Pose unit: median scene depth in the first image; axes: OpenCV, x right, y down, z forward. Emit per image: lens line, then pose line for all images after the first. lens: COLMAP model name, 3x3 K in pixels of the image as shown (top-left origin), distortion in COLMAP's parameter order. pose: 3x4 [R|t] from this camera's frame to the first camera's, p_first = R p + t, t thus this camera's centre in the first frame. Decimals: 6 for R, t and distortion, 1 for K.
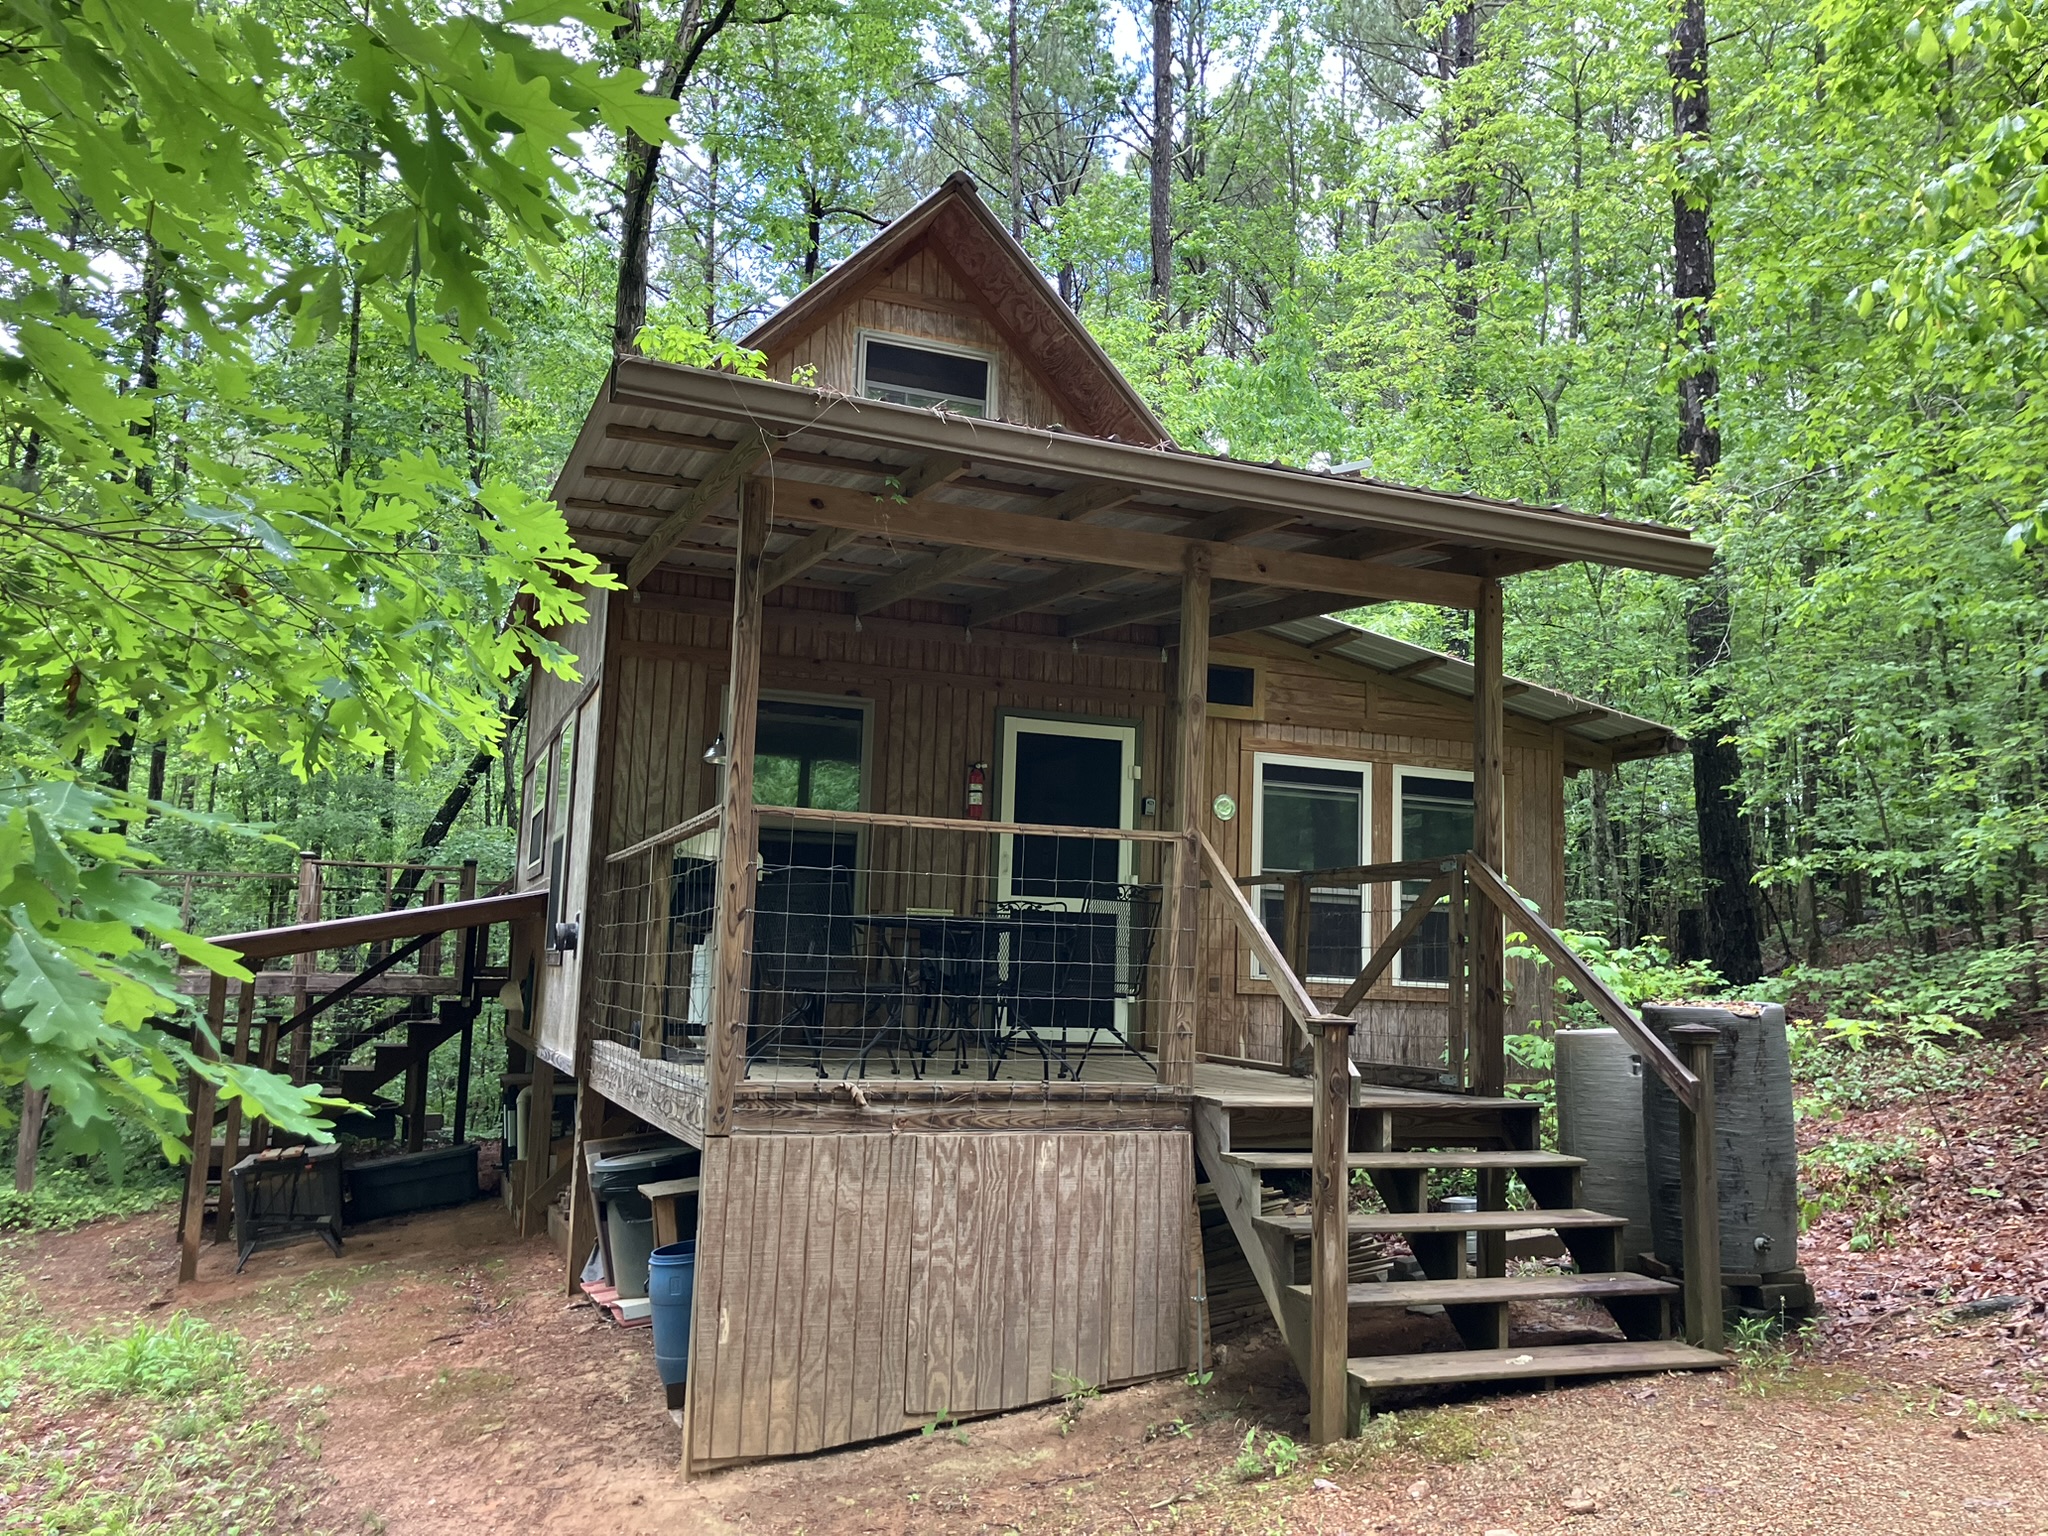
lens RADIAL K [[1677.7, 0, 1028.9], [0, 1677.7, 759.2], [0, 0, 1]] dist [0.069782, -0.155572]
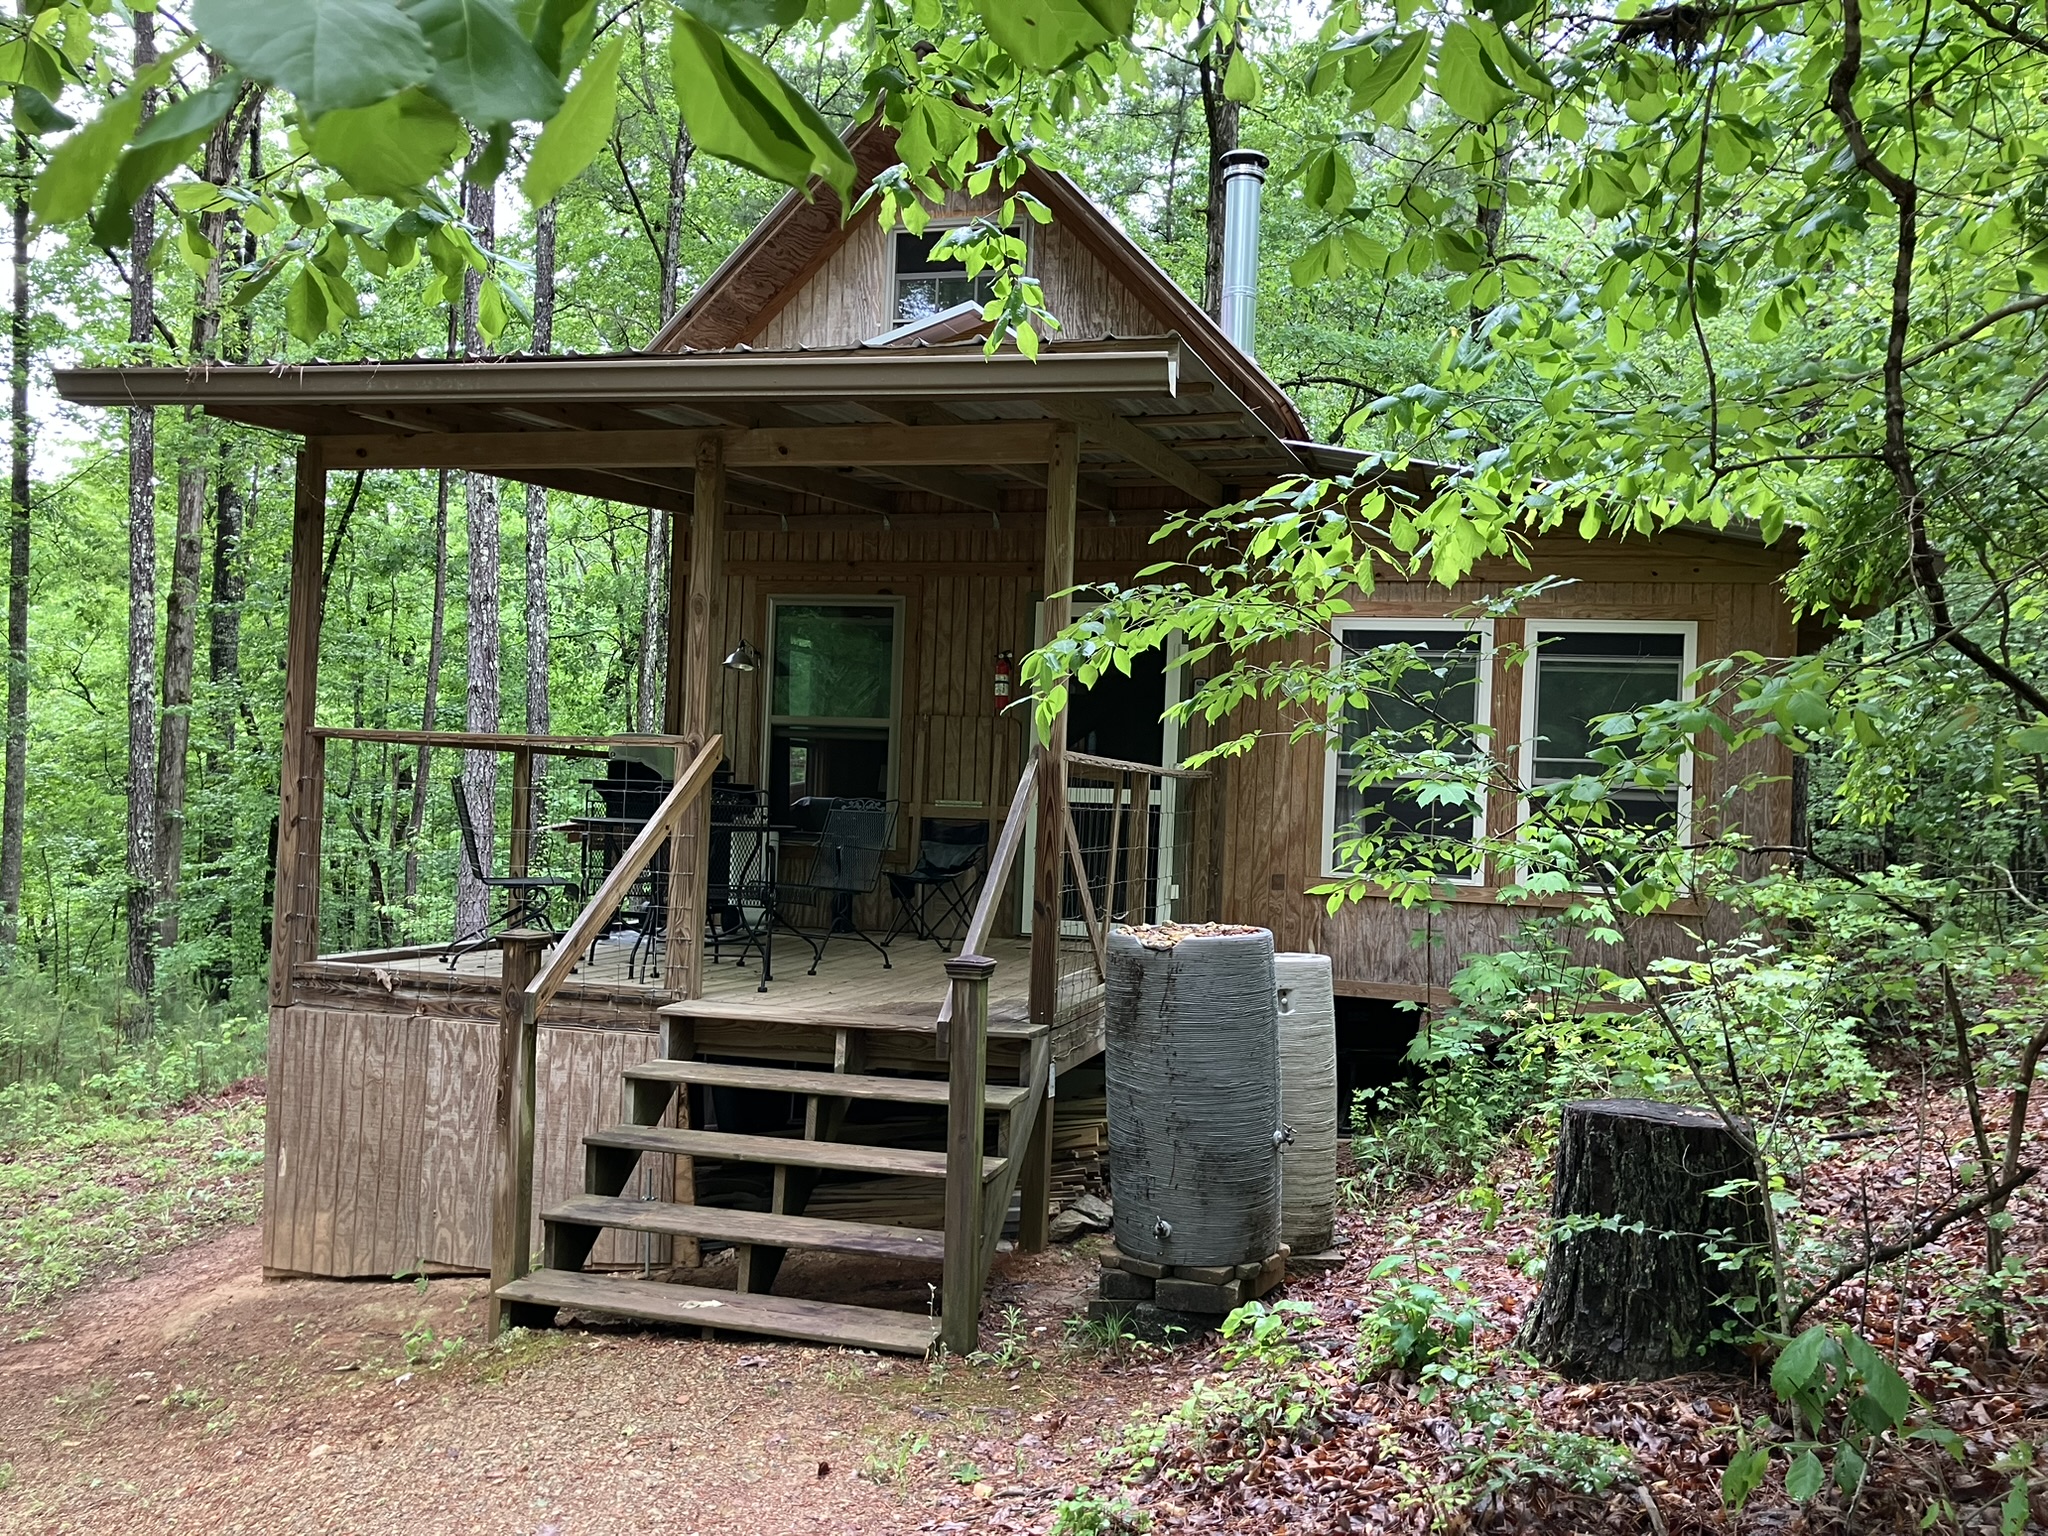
lens RADIAL K [[1700.2, 0, 1023.4], [0, 1700.2, 794.2], [0, 0, 1]] dist [0.081309, 0.004338]
pose [[0.778730, -0.002606, -0.627354, 0.951772], [0.065895, 0.994800, 0.077663, 0.012579], [0.623889, -0.101818, 0.774852, 0.376907]]
